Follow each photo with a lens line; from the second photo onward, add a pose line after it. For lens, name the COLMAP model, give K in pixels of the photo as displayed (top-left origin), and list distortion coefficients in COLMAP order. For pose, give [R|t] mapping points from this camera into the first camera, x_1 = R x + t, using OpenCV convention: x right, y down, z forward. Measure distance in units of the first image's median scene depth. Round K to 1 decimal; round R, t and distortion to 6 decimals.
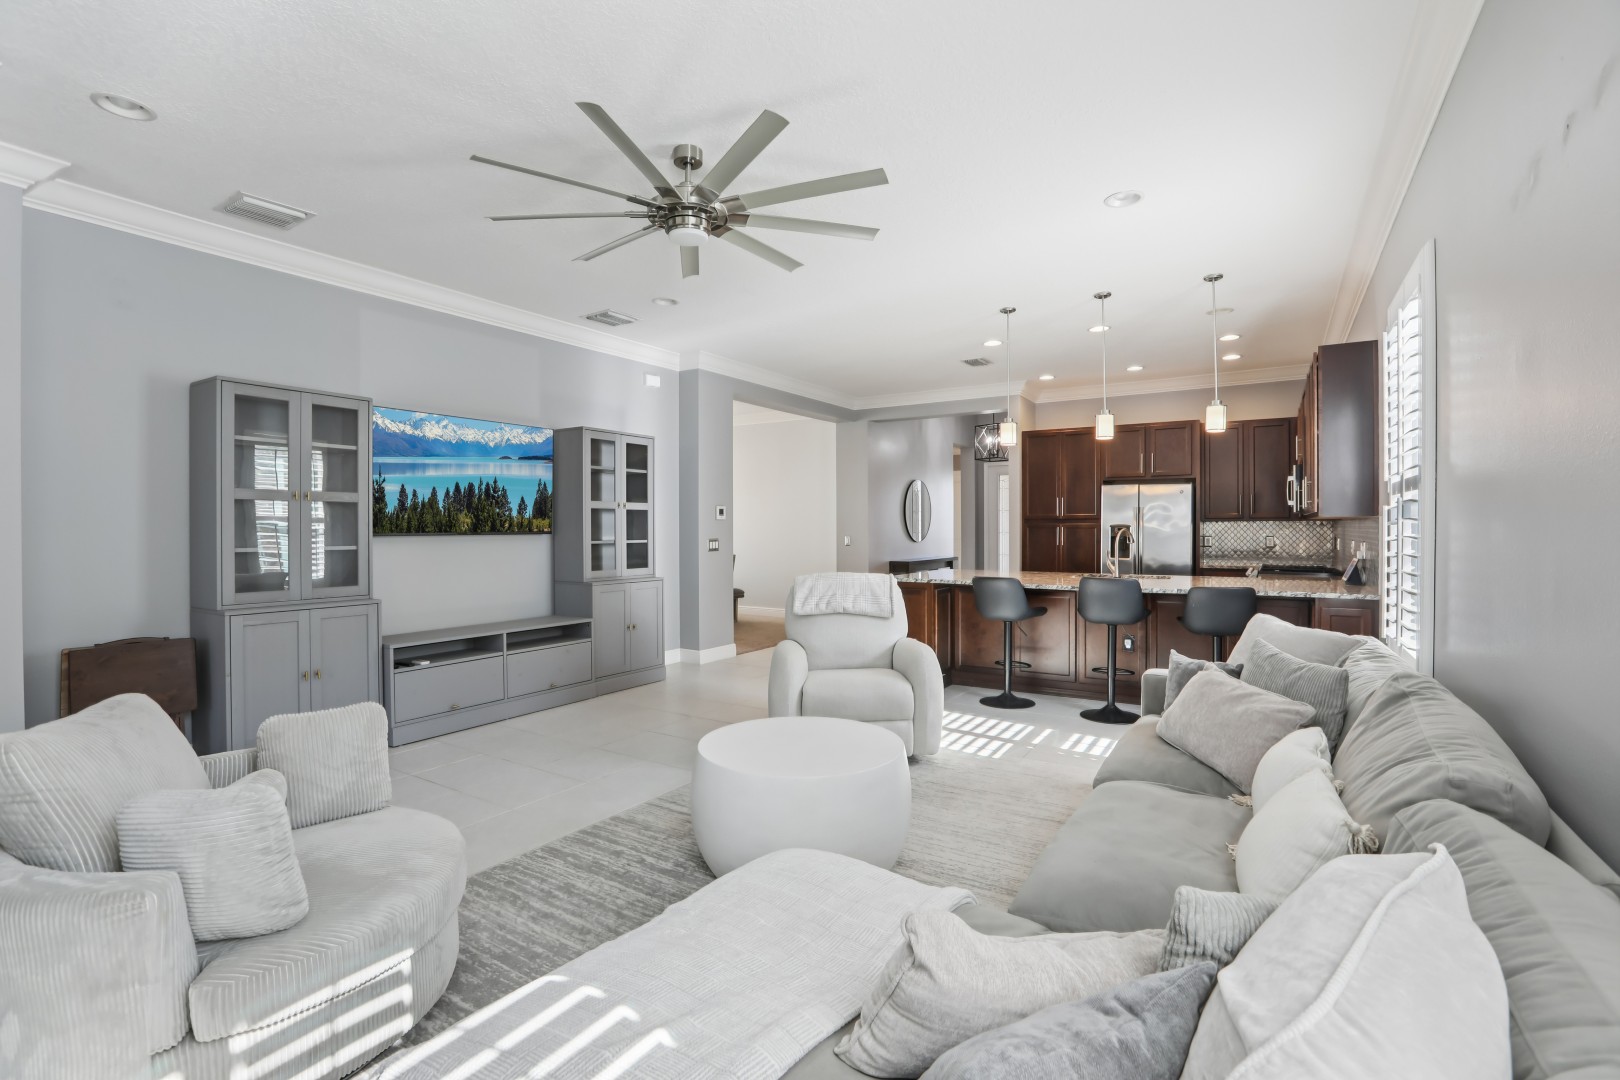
lens RADIAL K [[743.8, 0, 818.5], [0, 743.8, 526.4], [0, 0, 1]] dist [-0.028142, 0.001546]
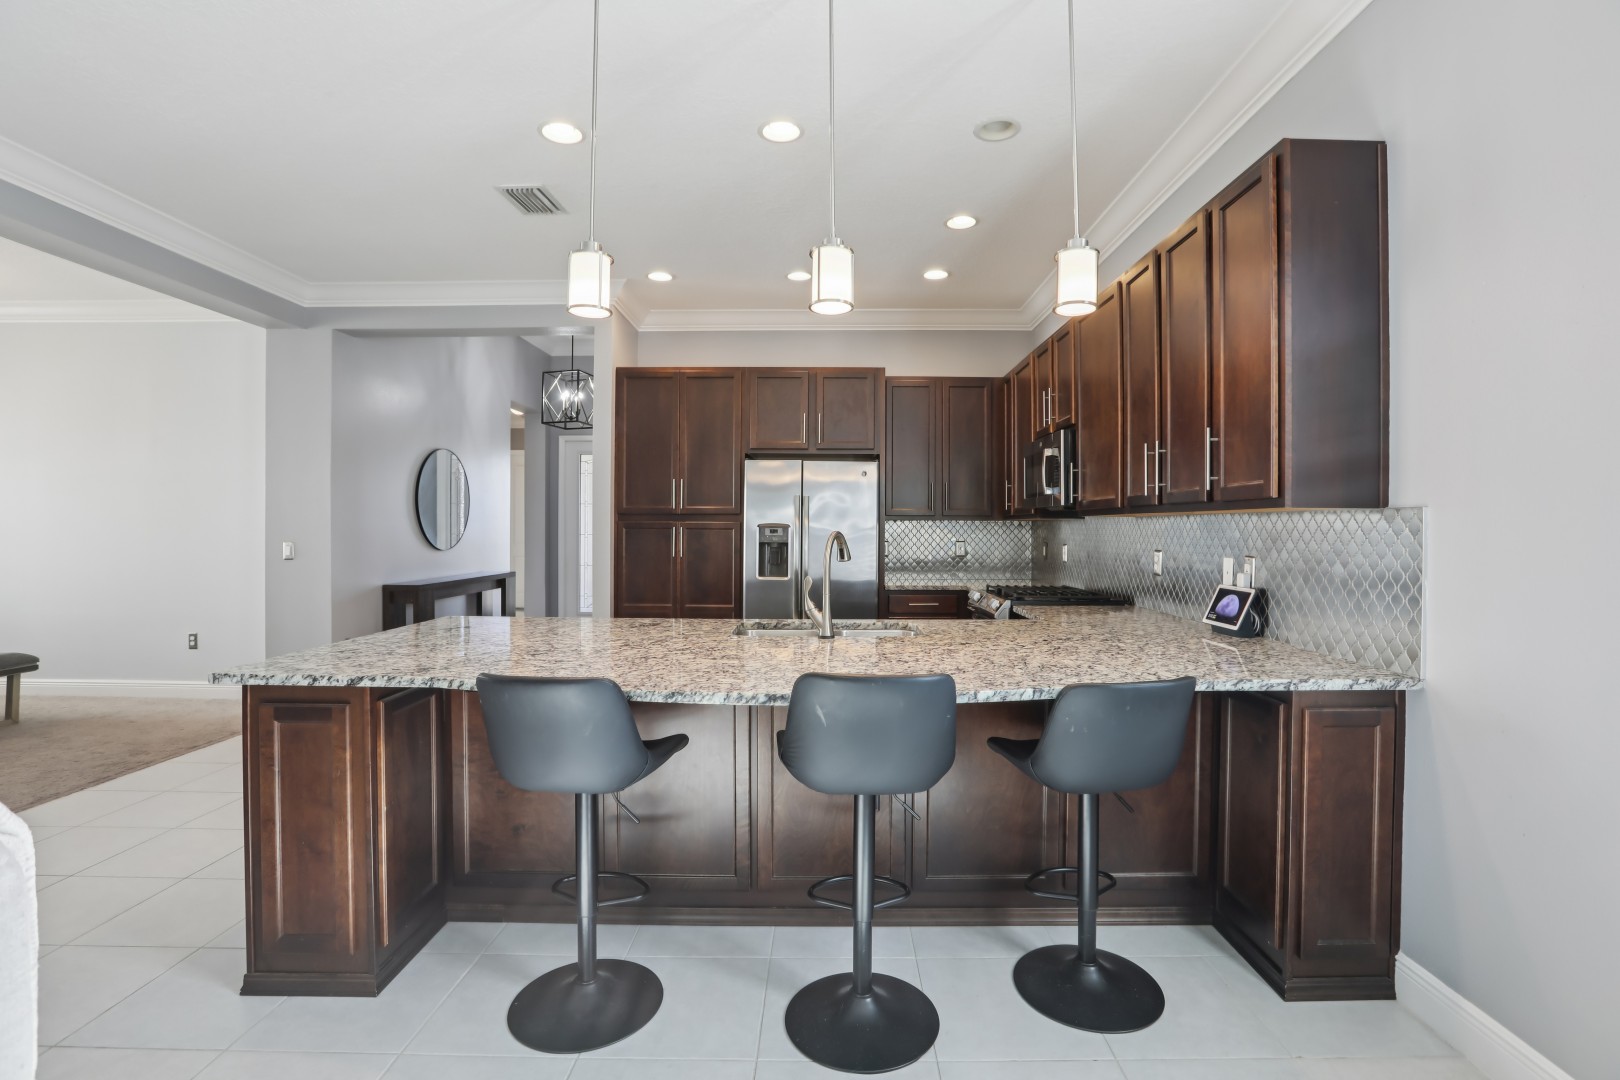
lens RADIAL K [[743.8, 0, 818.5], [0, 743.8, 526.4], [0, 0, 1]] dist [-0.028142, 0.001546]
pose [[0.856111, 0.006505, 0.516751, 0.109411], [-0.006073, 0.999978, -0.002527, 0.001112], [-0.516756, -0.000975, 0.856132, 0.419391]]
